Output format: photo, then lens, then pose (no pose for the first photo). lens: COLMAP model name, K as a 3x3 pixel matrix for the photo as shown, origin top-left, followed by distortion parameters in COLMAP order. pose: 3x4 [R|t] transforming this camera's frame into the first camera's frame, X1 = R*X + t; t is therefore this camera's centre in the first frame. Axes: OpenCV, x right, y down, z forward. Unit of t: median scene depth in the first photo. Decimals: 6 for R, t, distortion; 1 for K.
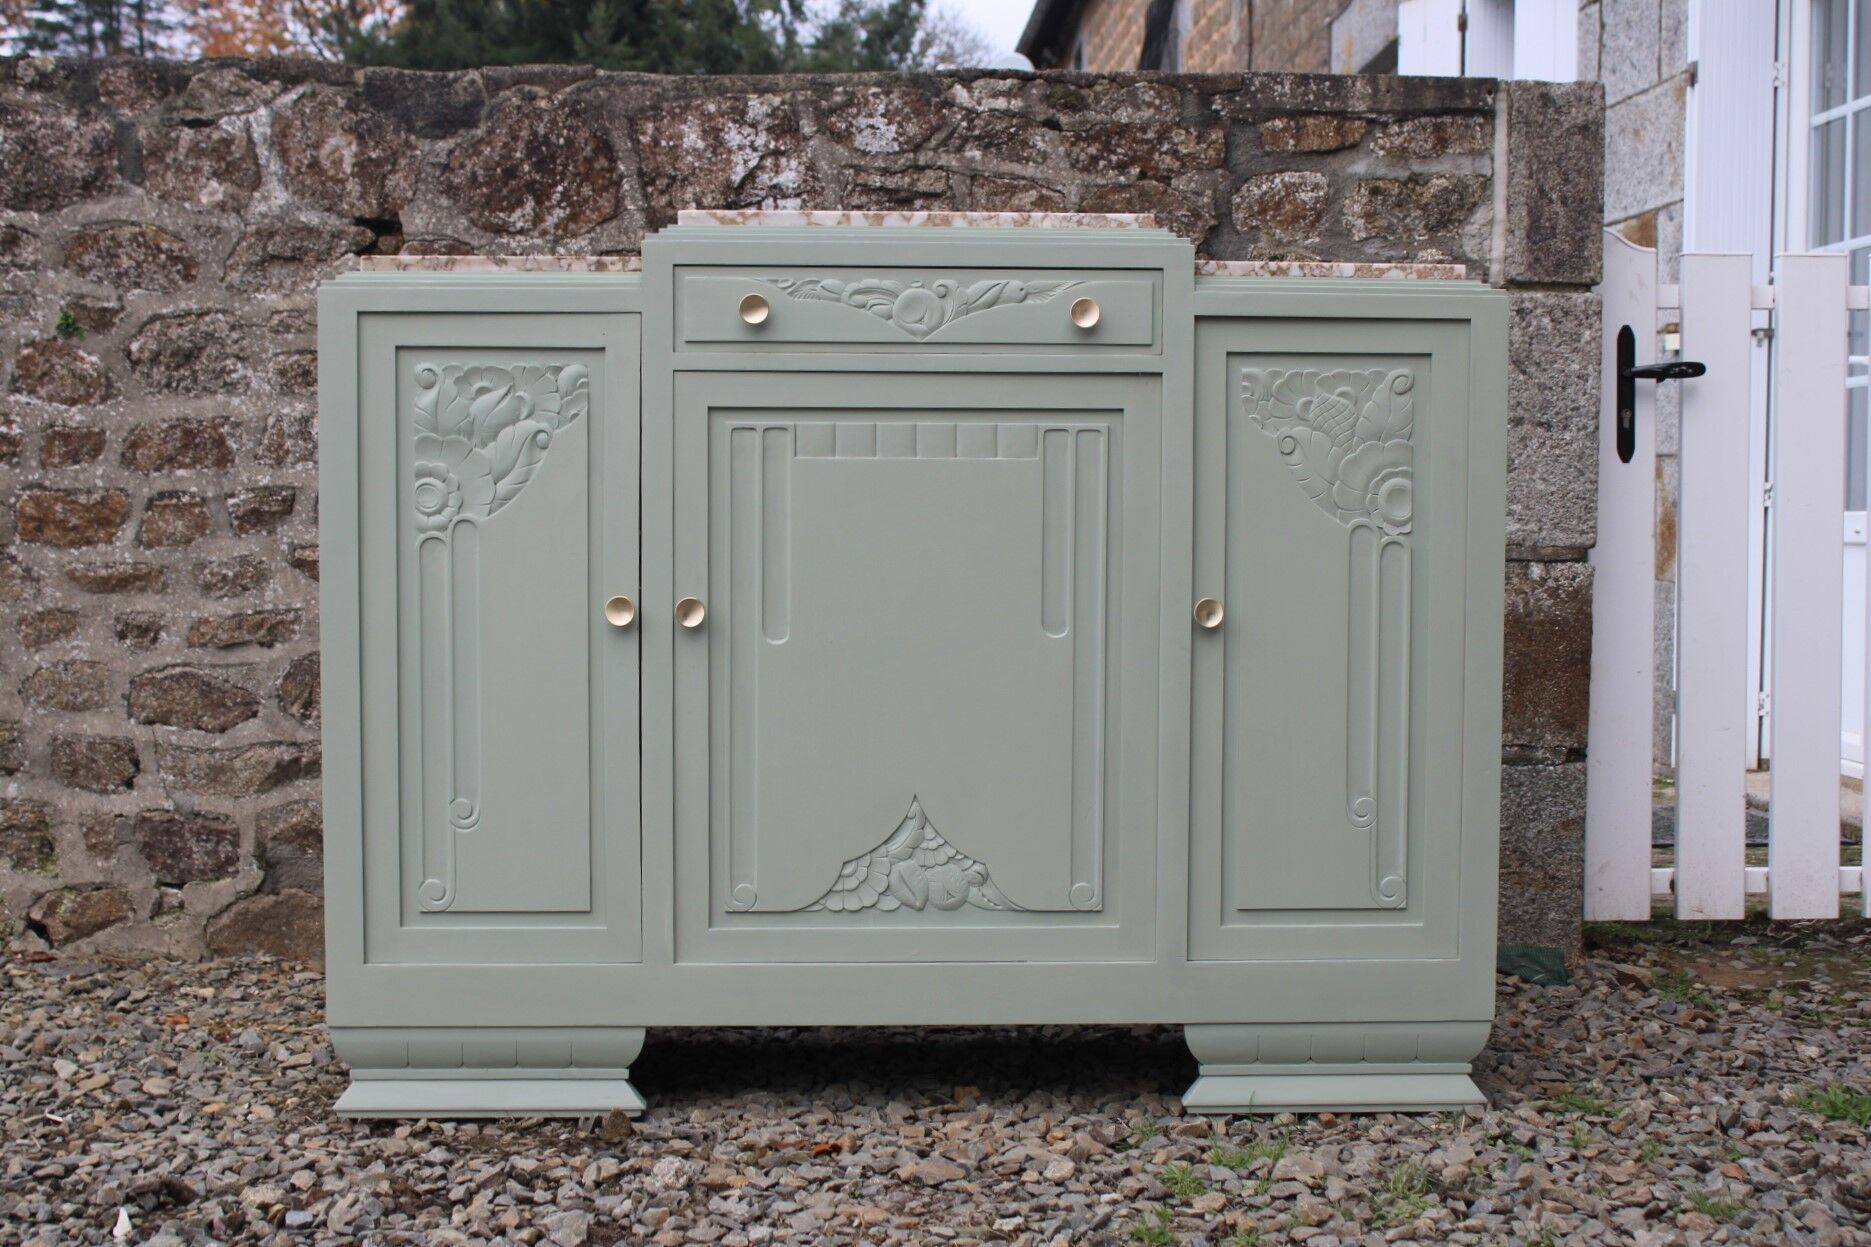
lens RADIAL K [[2597.8, 0, 930.4], [0, 2597.8, 605.9], [0, 0, 1]] dist [-0.036774, 0.000000]
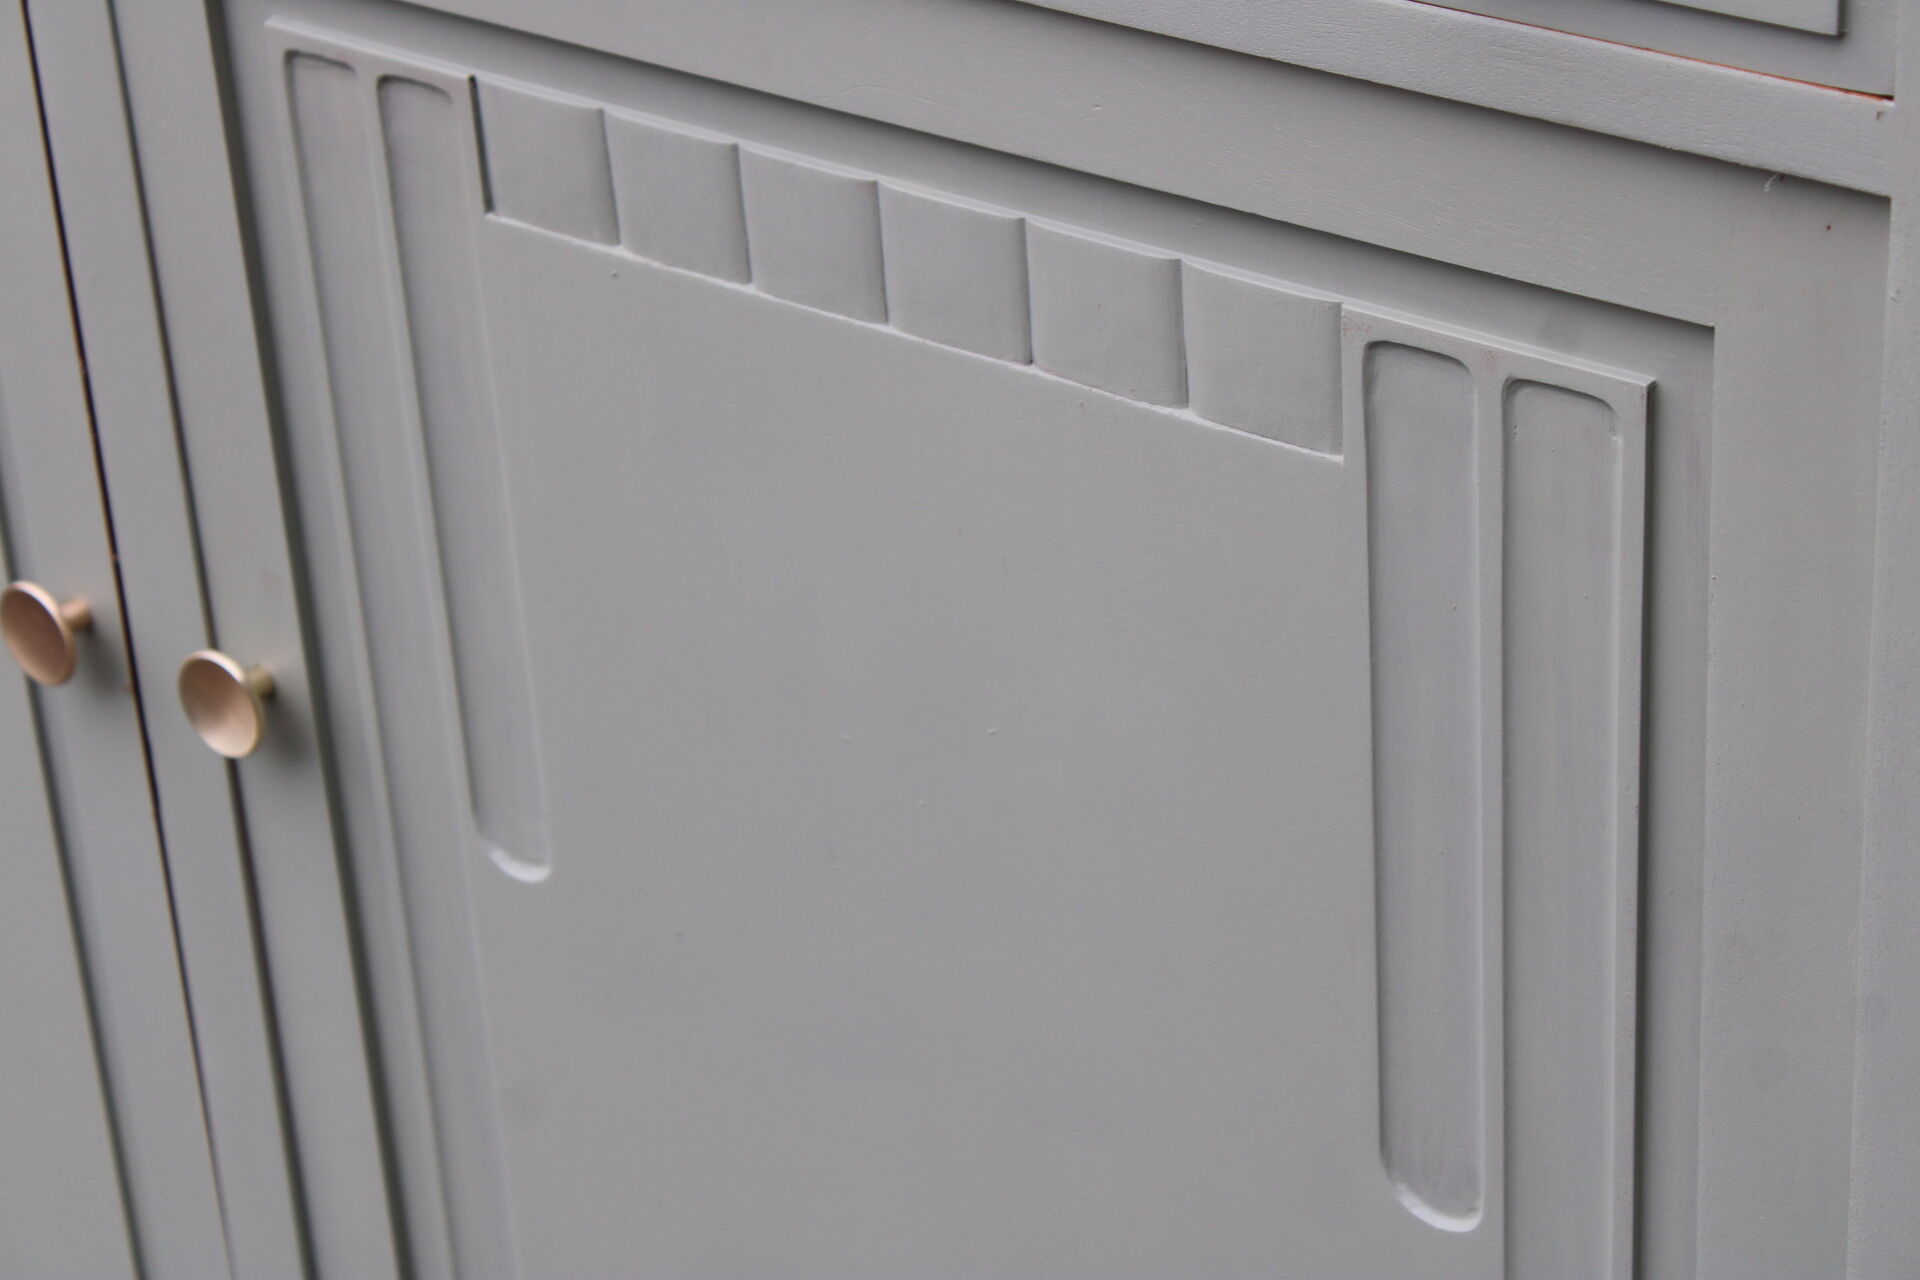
lens RADIAL K [[4480.2, 0, 961.2], [0, 4480.2, 639.2], [0, 0, 1]] dist [0.037073, 0.000000]
pose [[0.740191, 0.272220, -0.614828, 0.188895], [0.015371, 0.907294, 0.420216, -0.151907], [0.672221, -0.320491, 0.667386, 0.591086]]
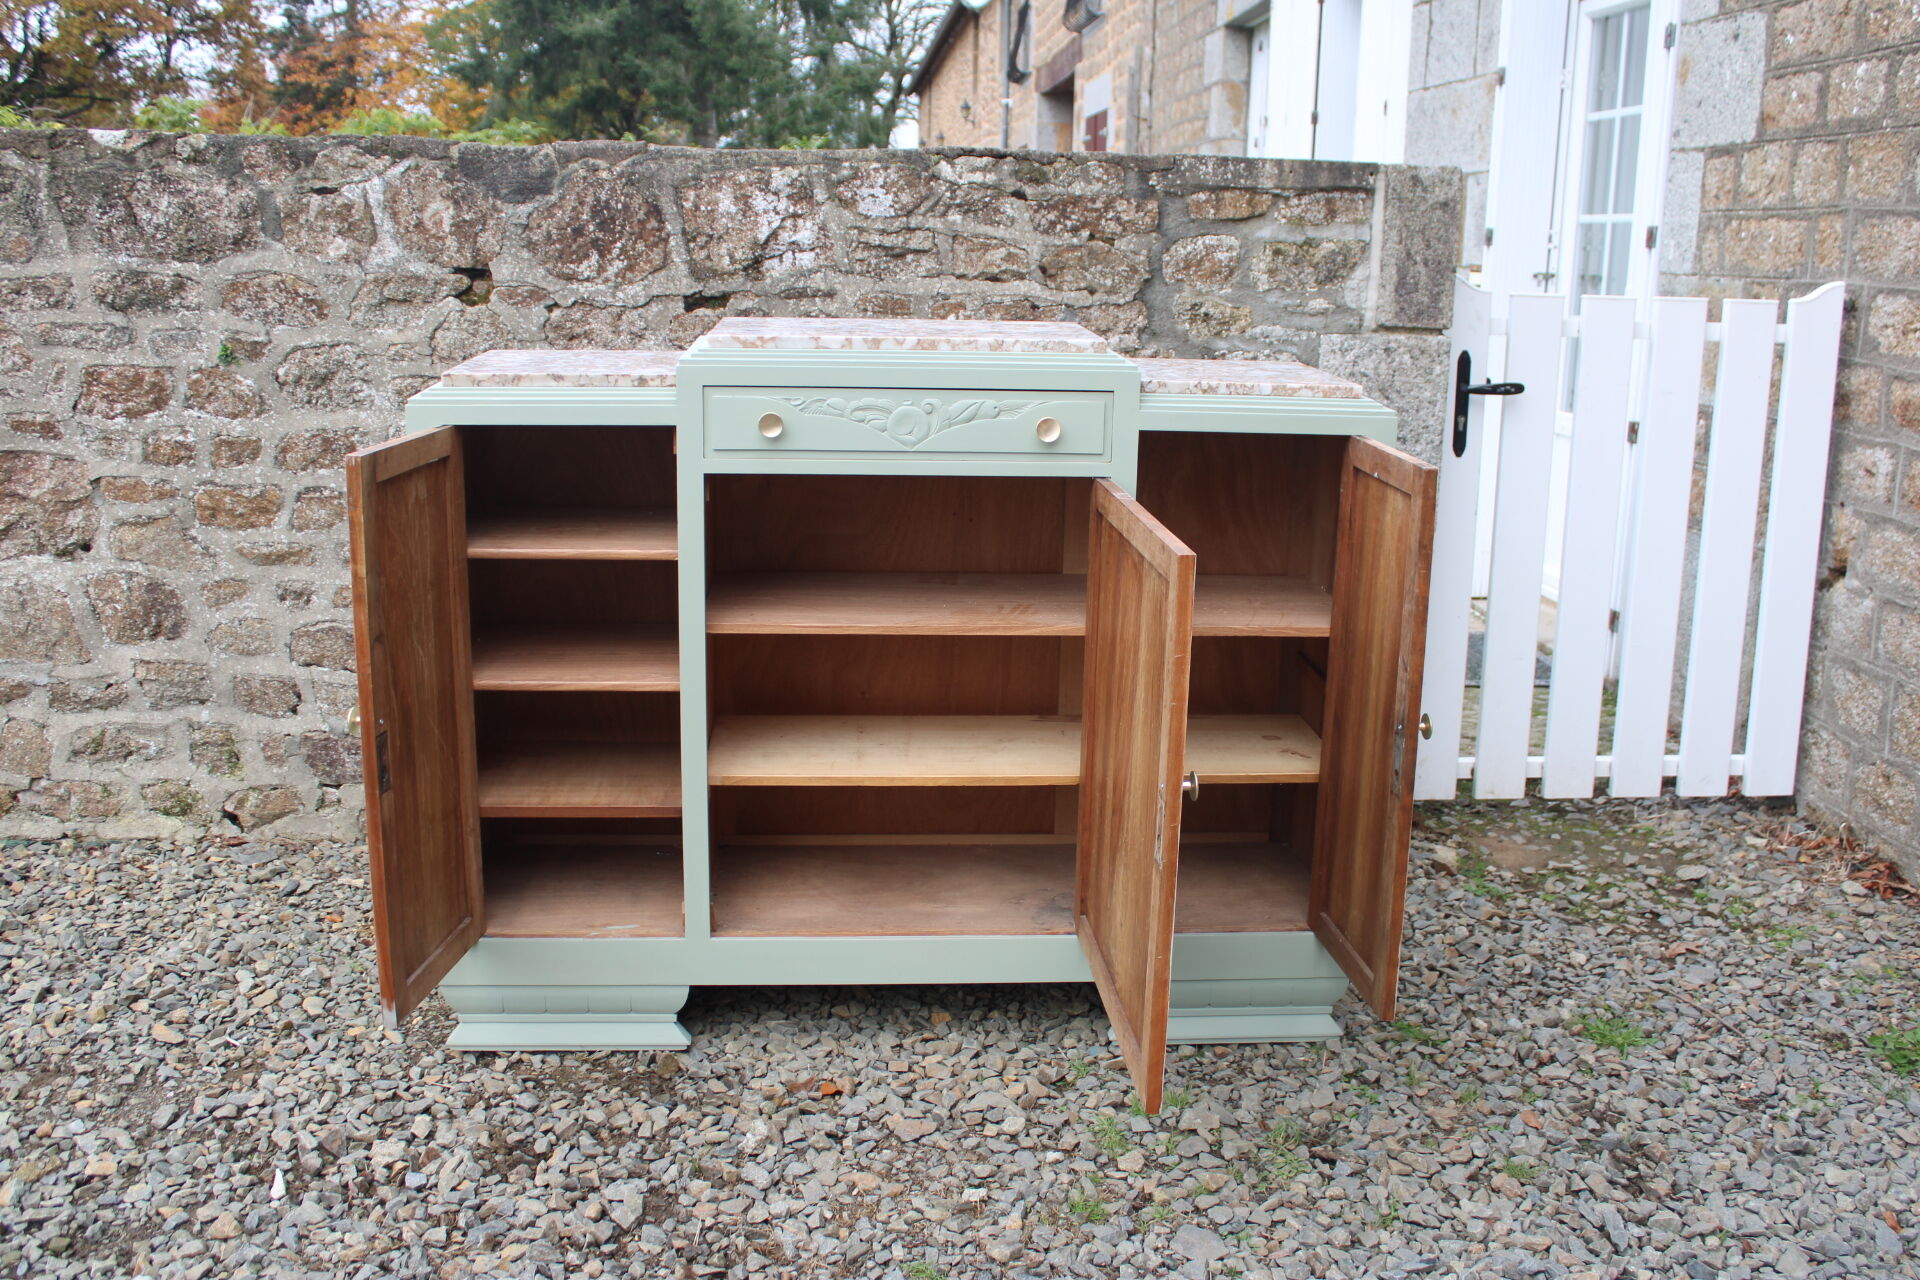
lens RADIAL K [[1777.9, 0, 966.9], [0, 1777.9, 630.3], [0, 0, 1]] dist [-0.097969, 0.000000]
pose [[0.999493, 0.009400, 0.030409, -0.001572], [-0.014560, 0.984601, 0.174211, -0.129012], [-0.028303, -0.174565, 0.984239, 0.140485]]
